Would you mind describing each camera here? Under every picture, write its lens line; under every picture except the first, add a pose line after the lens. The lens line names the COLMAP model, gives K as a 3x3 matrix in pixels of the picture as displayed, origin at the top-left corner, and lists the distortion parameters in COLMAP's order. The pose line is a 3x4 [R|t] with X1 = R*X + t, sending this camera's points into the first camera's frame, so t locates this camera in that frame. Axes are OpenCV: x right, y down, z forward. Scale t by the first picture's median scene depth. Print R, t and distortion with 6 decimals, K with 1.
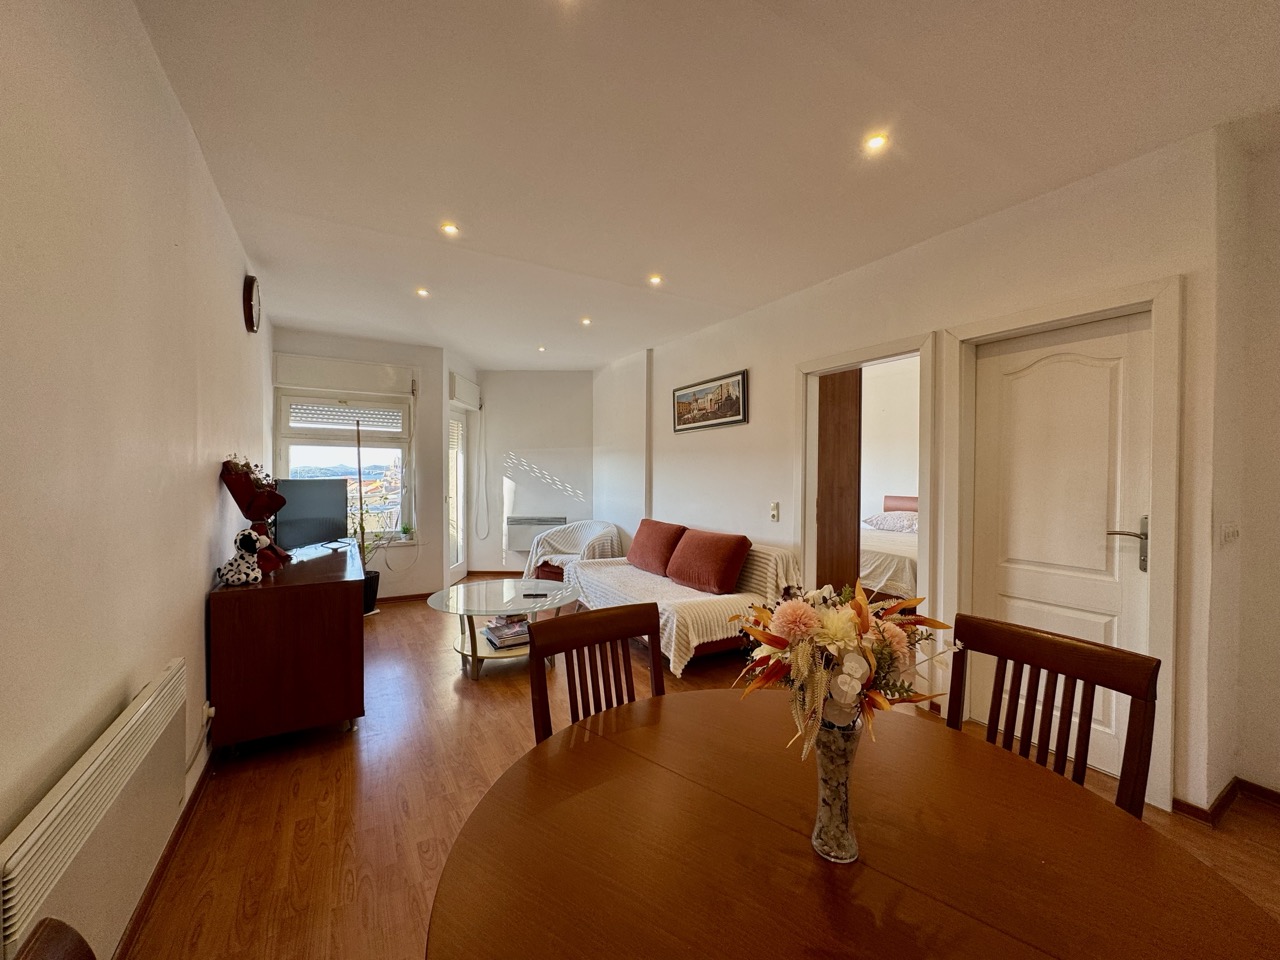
lens RADIAL K [[509.6, 0, 640.0], [0, 509.6, 480.0], [0, 0, 1]] dist [0.001151, 0.000100]
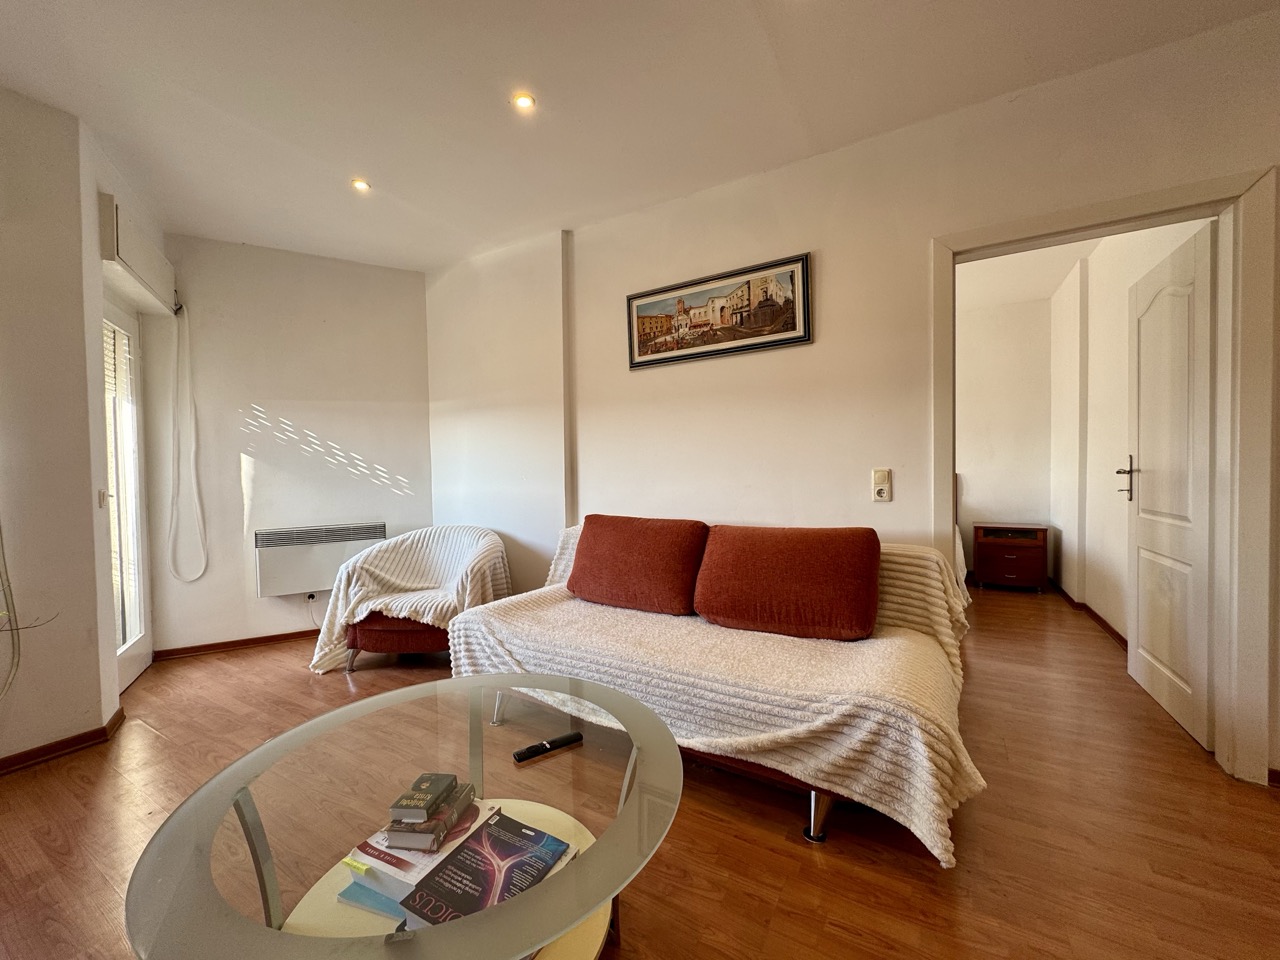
lens RADIAL K [[502.9, 0, 638.2], [0, 502.9, 483.1], [0, 0, 1]] dist [-0.006062, 0.000018]
pose [[0.871326, -0.032755, 0.489609, -0.231624], [0.027161, 0.999459, 0.018528, 0.033147], [-0.489952, -0.002845, 0.871745, 0.506224]]
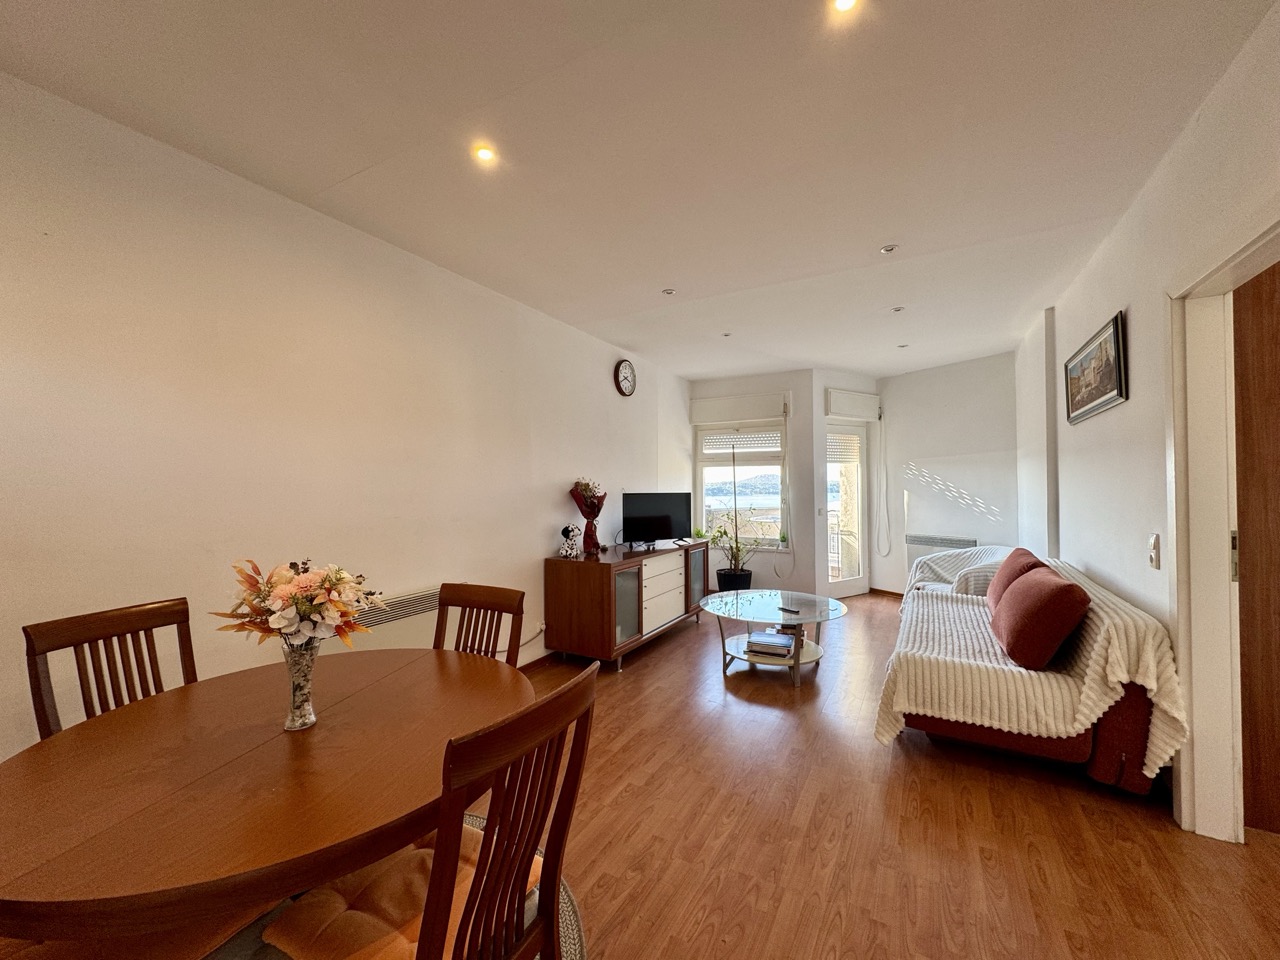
lens RADIAL K [[509.6, 0, 640.0], [0, 509.6, 480.0], [0, 0, 1]] dist [0.001151, 0.000100]
pose [[0.509830, -0.020488, -0.860031, 0.375402], [-0.001414, 0.999695, -0.024653, -0.001787], [0.860274, 0.013785, 0.509645, 0.179000]]
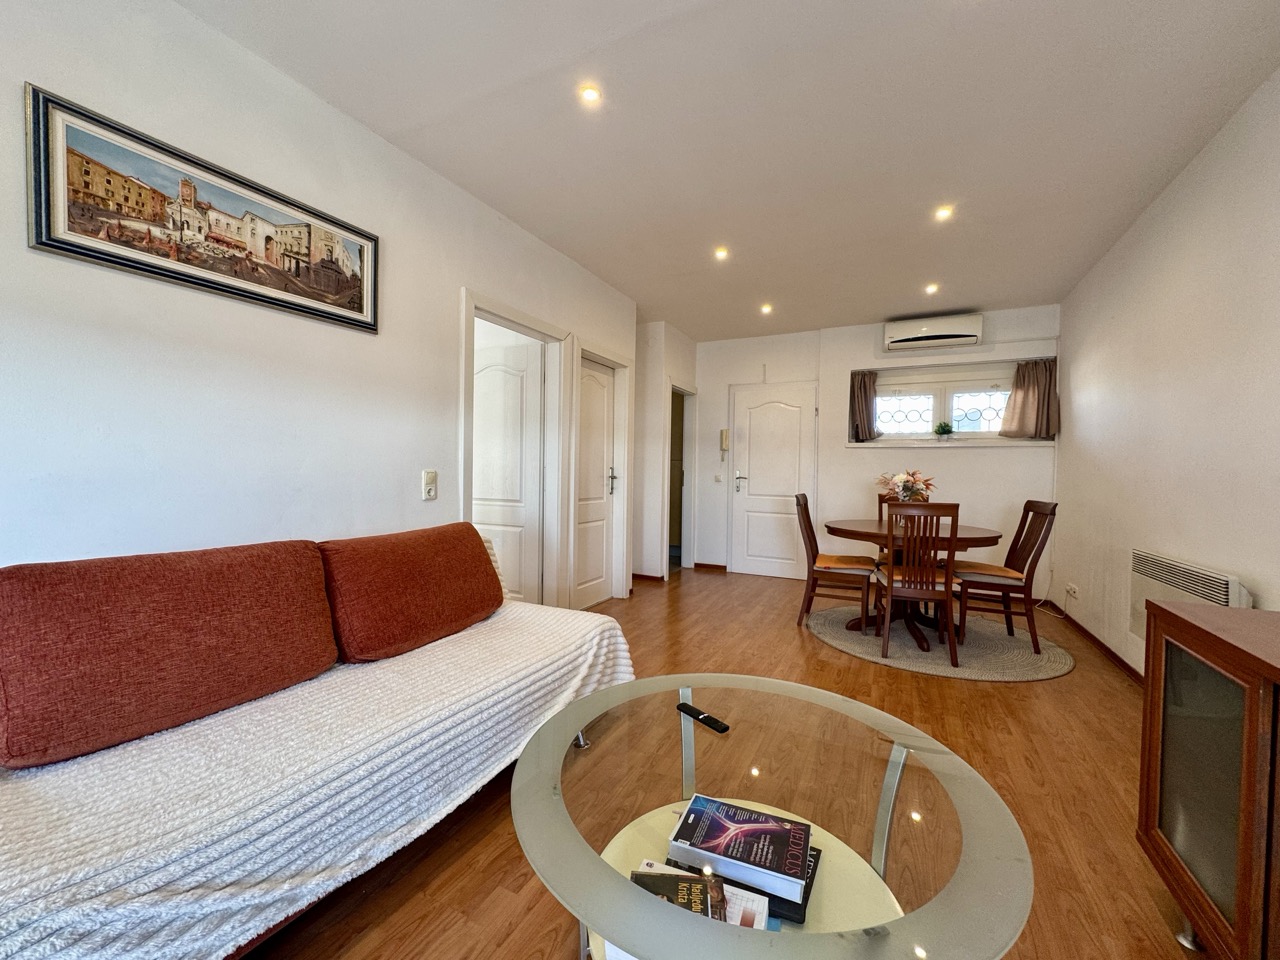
lens RADIAL K [[502.9, 0, 638.2], [0, 502.9, 483.1], [0, 0, 1]] dist [-0.006062, 0.000018]
pose [[-0.535862, -0.036161, 0.843531, -0.364152], [-0.008839, 0.999268, 0.037223, 0.026195], [-0.844259, 0.012490, -0.535790, 0.918680]]
